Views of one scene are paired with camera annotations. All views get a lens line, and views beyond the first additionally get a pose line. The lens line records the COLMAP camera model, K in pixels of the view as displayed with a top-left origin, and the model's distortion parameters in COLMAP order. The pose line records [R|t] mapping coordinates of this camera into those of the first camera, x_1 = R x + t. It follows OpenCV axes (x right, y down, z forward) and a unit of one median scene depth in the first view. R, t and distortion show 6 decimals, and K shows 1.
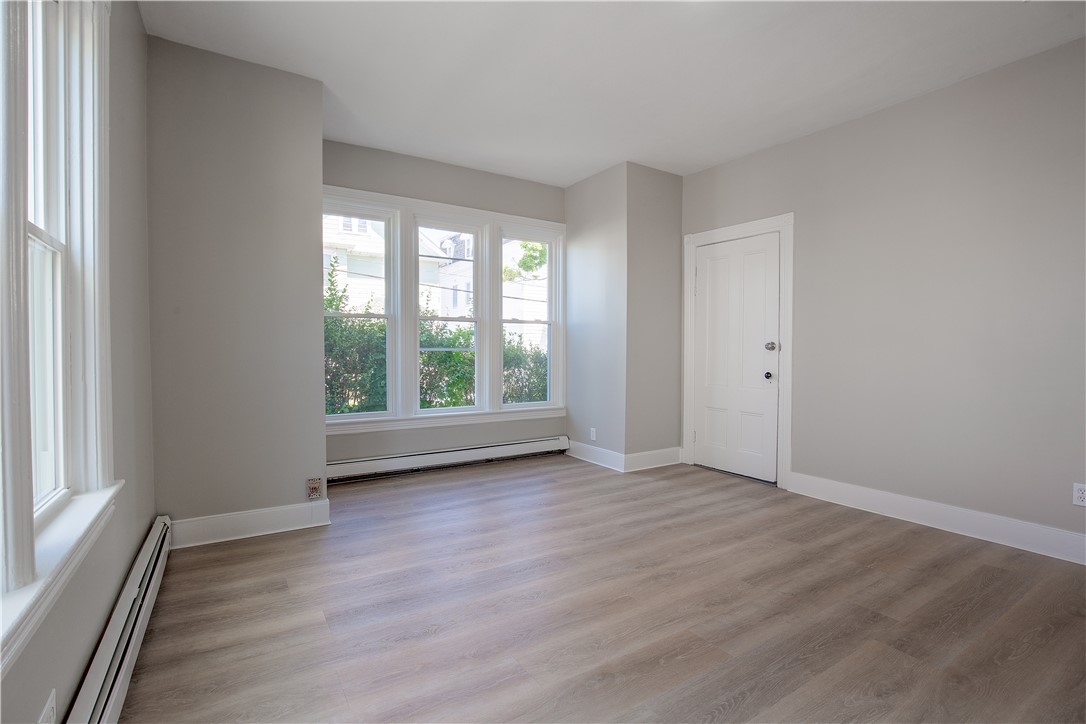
lens RADIAL K [[516.9, 0, 543.2], [0, 516.9, 359.3], [0, 0, 1]] dist [-0.022890, 0.003773]
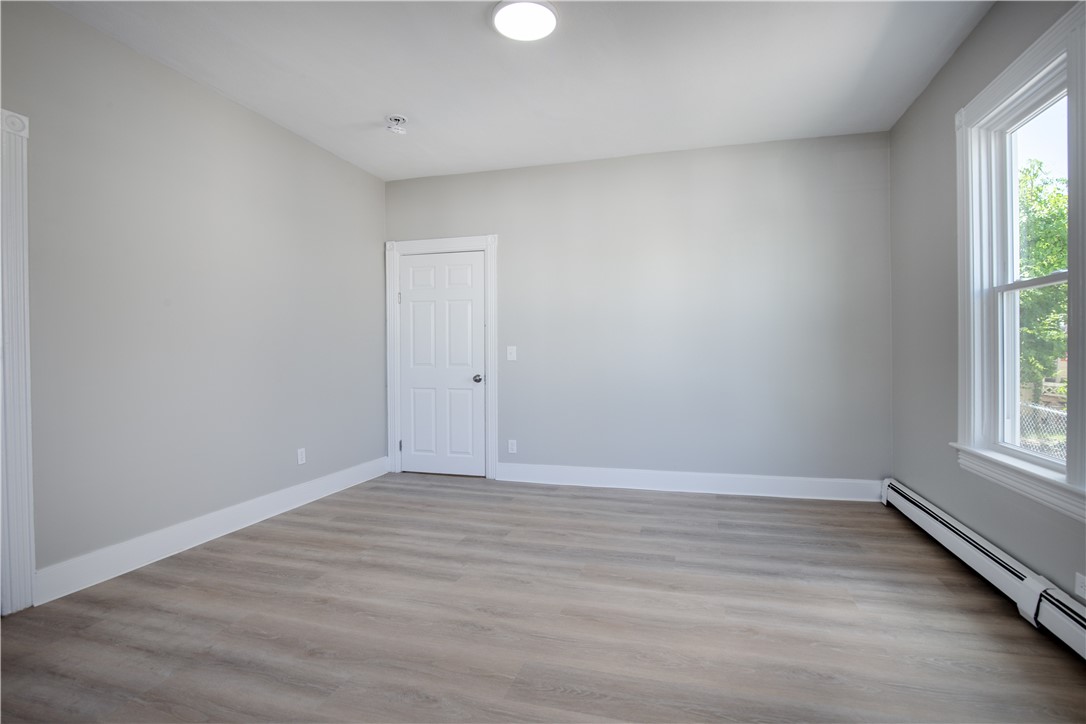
lens RADIAL K [[516.9, 0, 547.1], [0, 516.9, 353.2], [0, 0, 1]] dist [-0.022890, 0.003773]
pose [[-0.655568, -0.001863, 0.755134, -0.456977], [0.017208, 0.999700, 0.017406, -0.028297], [-0.754940, 0.024405, -0.655339, 1.410538]]
